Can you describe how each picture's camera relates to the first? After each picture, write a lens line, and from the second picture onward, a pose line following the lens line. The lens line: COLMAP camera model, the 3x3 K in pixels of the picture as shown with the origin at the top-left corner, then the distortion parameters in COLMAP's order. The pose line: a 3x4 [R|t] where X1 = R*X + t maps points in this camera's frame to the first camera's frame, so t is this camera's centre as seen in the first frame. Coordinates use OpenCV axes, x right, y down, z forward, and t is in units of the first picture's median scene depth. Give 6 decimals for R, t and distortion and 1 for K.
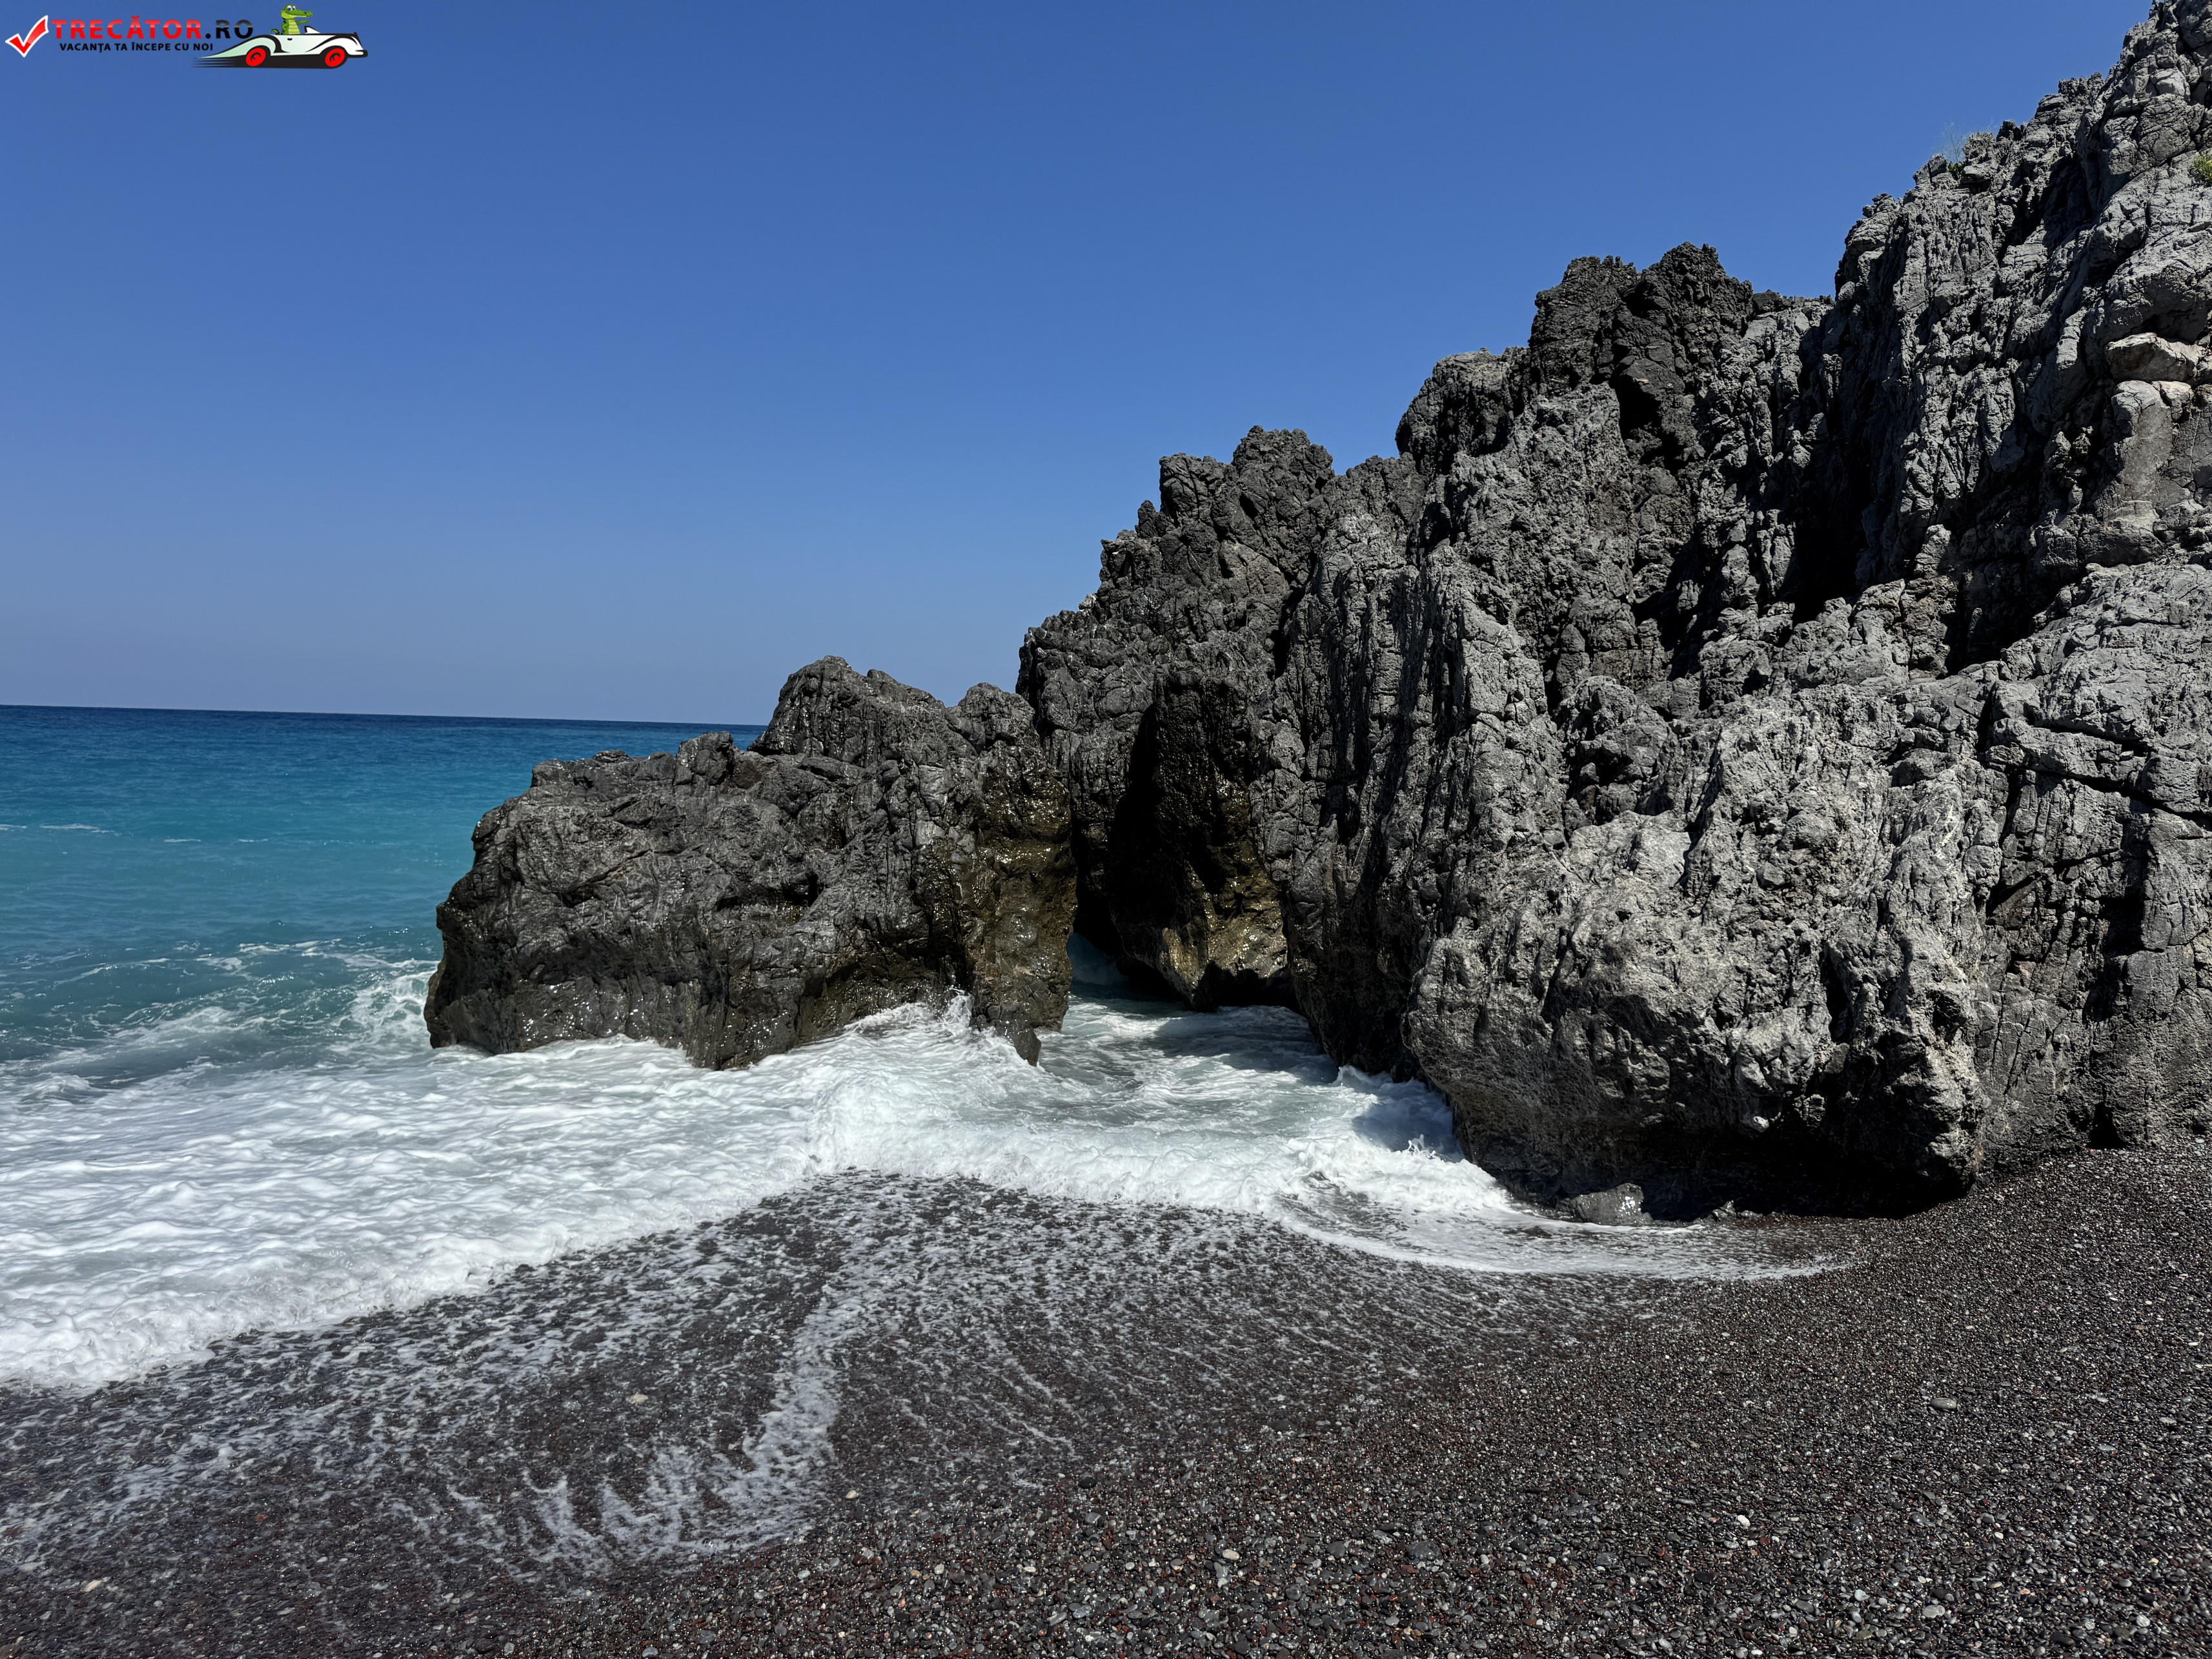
lens RADIAL K [[1572.2, 0, 1088.7], [0, 1572.2, 829.1], [0, 0, 1]] dist [0.022139, -0.043870]
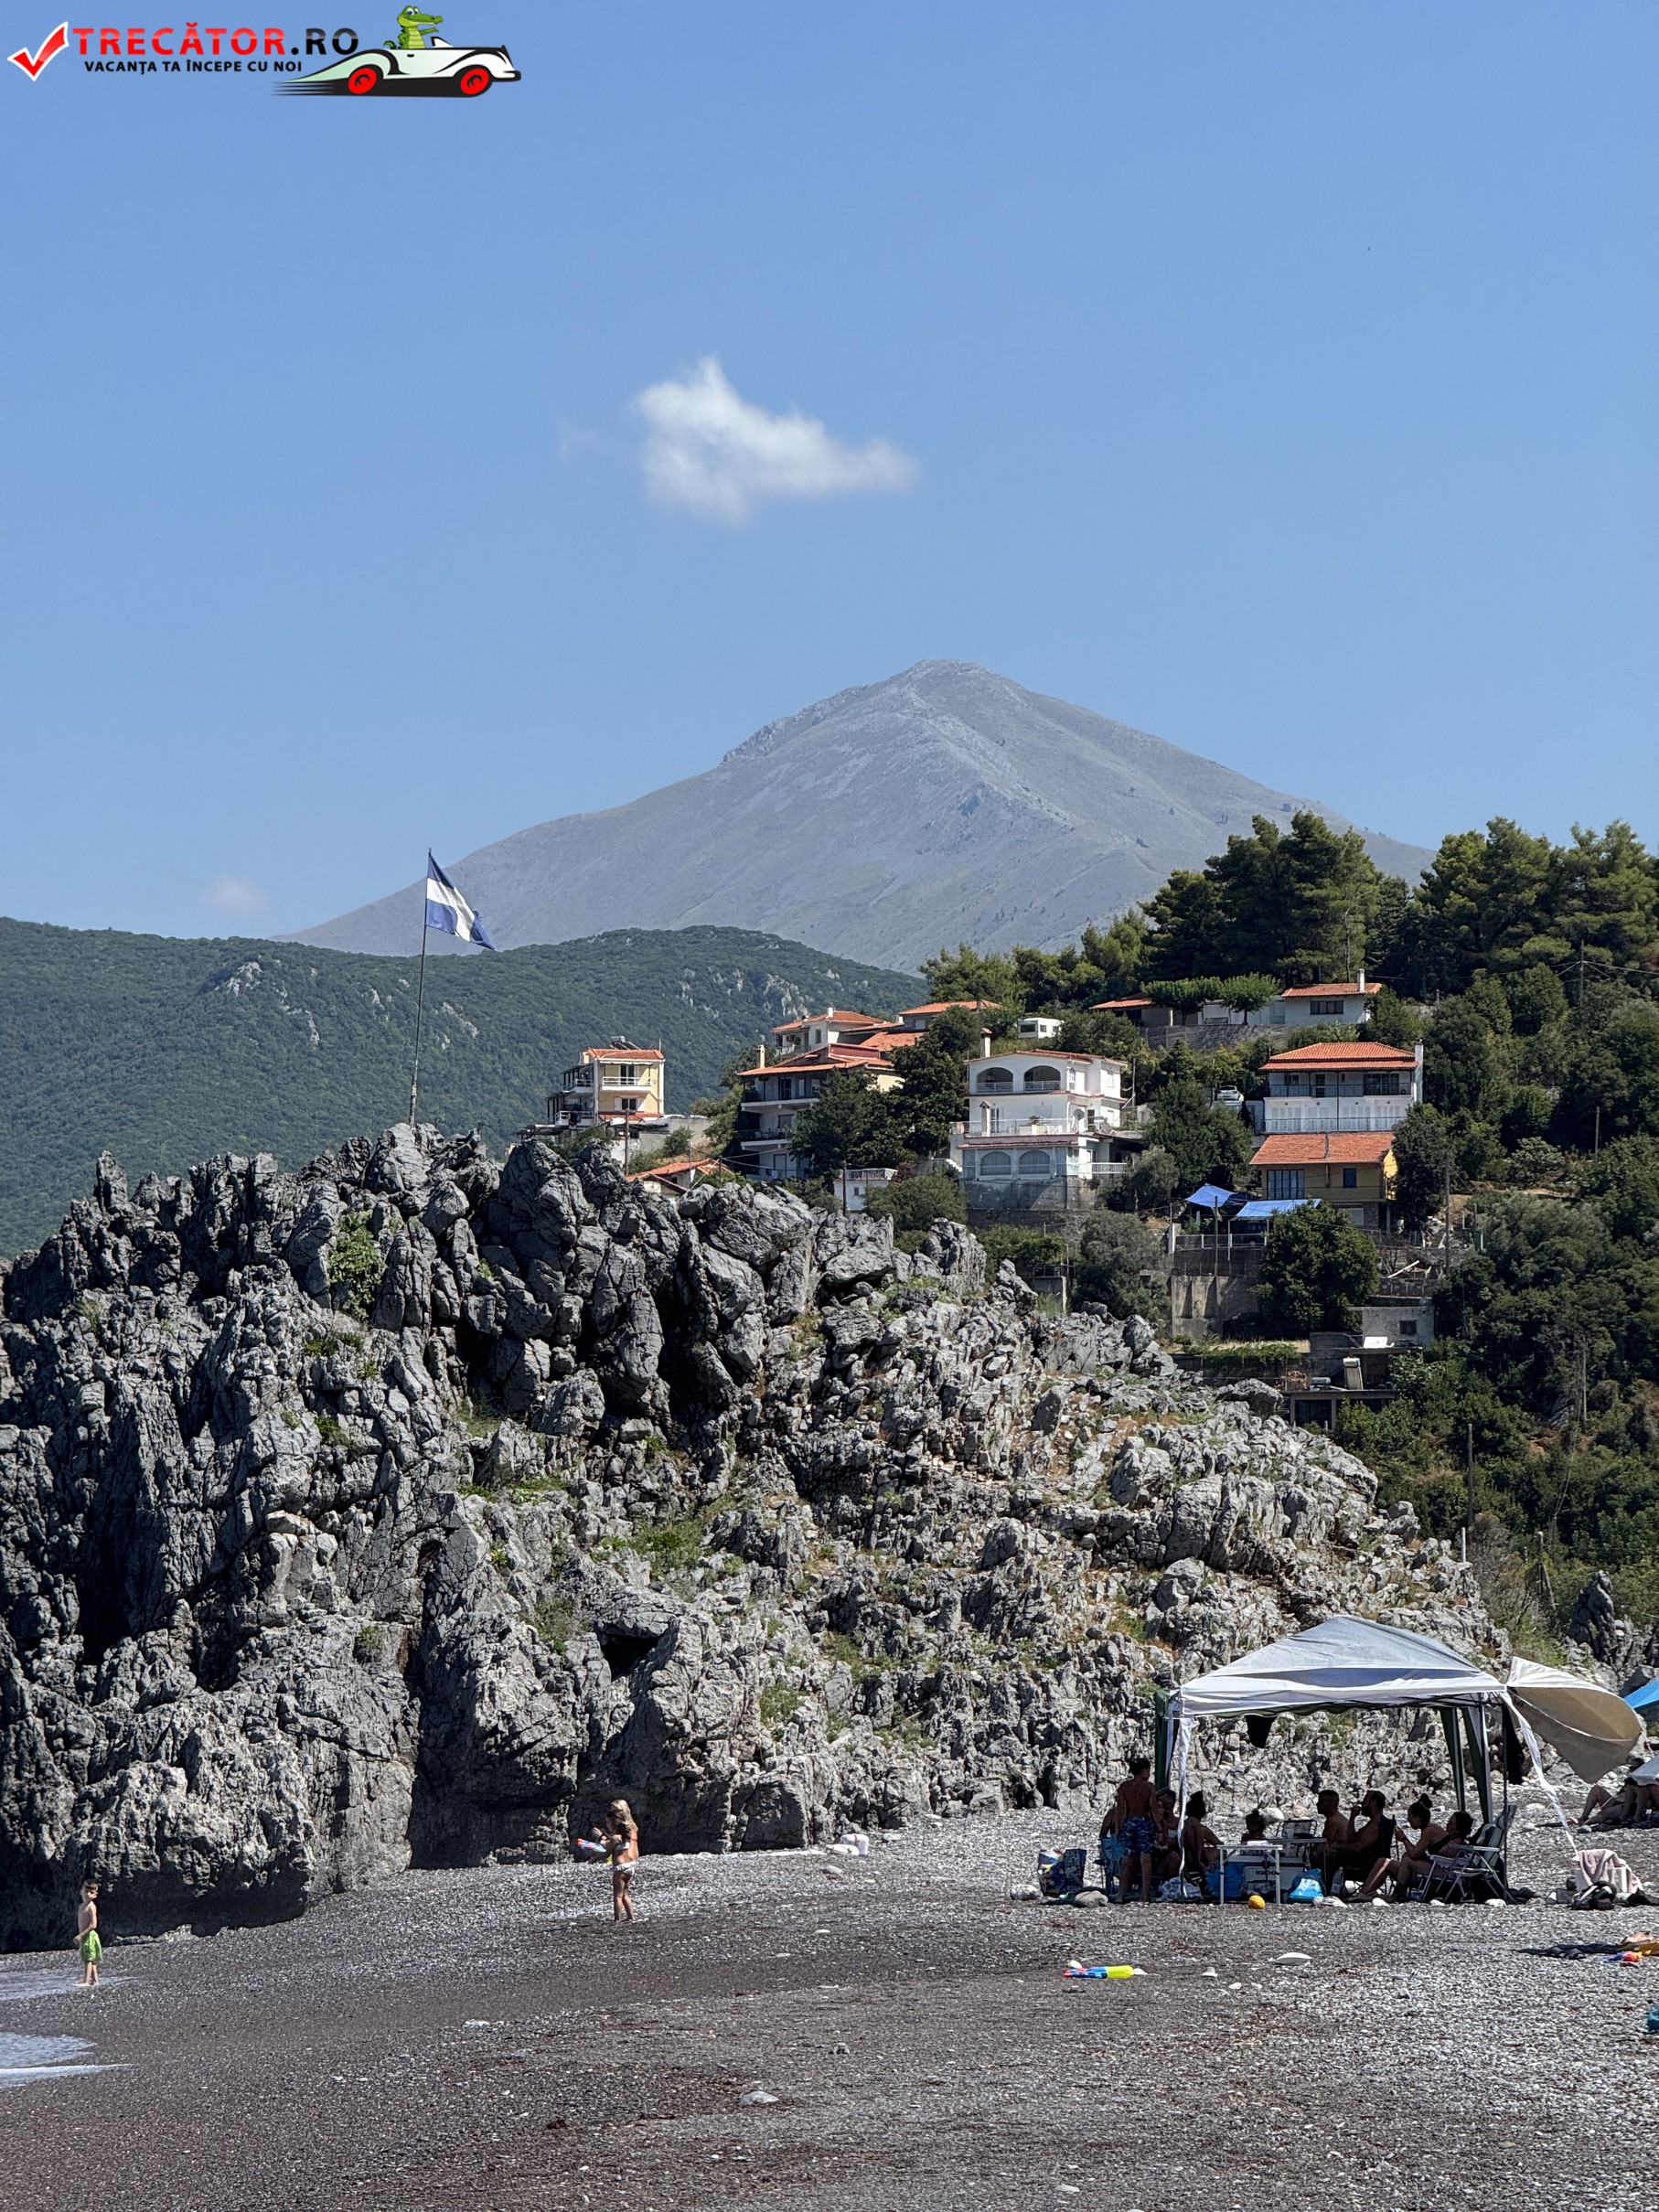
lens RADIAL K [[7861.1, 0, 826.9], [0, 7861.1, 1103.9], [0, 0, 1]] dist [0.317623, 0.000000]
pose [[0.605210, 0.038109, 0.795153, -6.713273], [0.060761, 0.993728, -0.093872, 0.145081], [-0.793744, 0.105127, 0.599099, -5.454971]]
